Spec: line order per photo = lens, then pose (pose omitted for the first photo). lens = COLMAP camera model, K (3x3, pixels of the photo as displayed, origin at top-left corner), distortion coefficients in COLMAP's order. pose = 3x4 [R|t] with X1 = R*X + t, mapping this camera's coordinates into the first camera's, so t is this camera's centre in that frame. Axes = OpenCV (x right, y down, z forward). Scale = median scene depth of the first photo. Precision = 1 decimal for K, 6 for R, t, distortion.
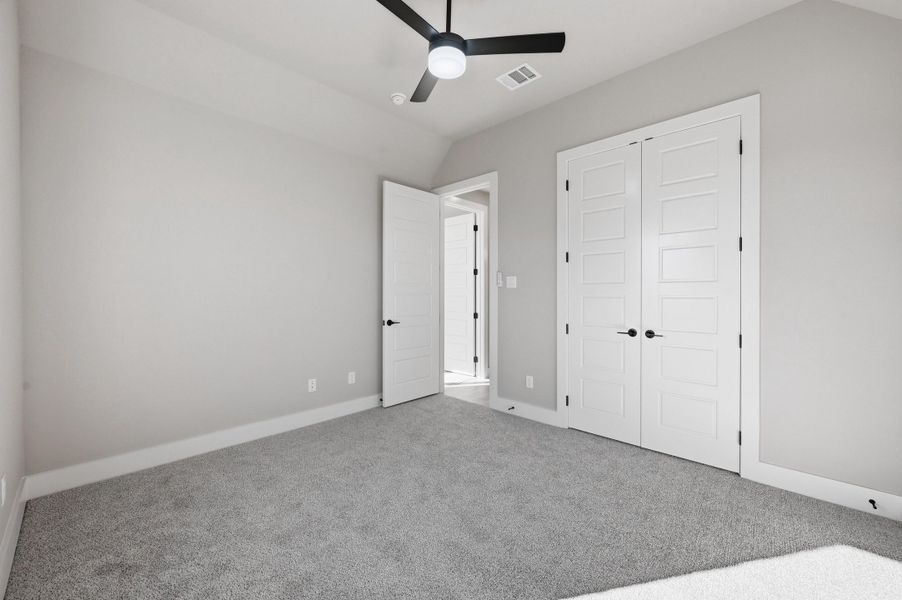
lens RADIAL K [[355.8, 0, 450.0], [0, 355.8, 295.9], [0, 0, 1]] dist [-0.000050, -0.000030]
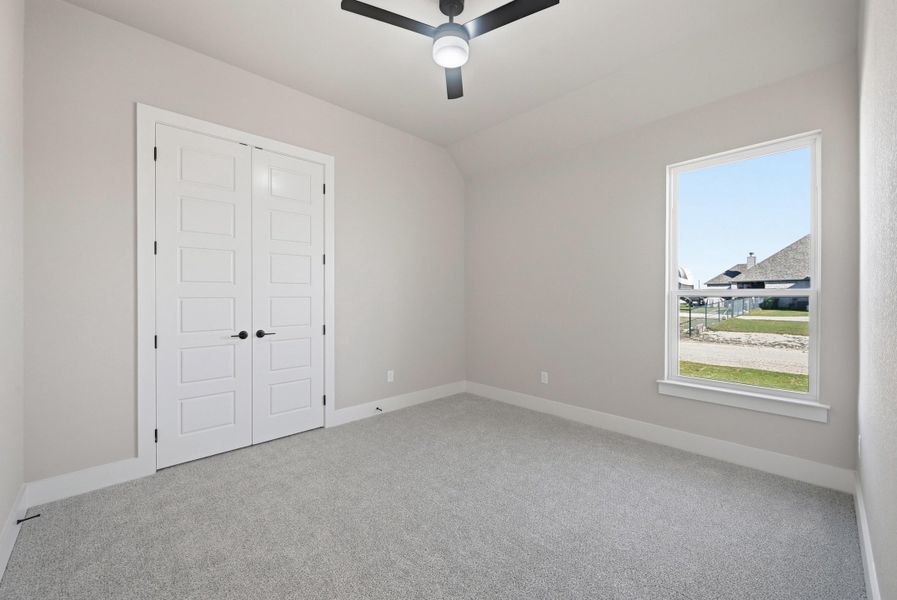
lens RADIAL K [[353.8, 0, 447.5], [0, 353.8, 295.9], [0, 0, 1]] dist [-0.000050, -0.000030]
pose [[0.059975, -0.006439, 0.998179, -0.436636], [0.000920, 0.999979, 0.006395, -0.011320], [-0.998199, 0.000535, 0.059979, 0.371642]]
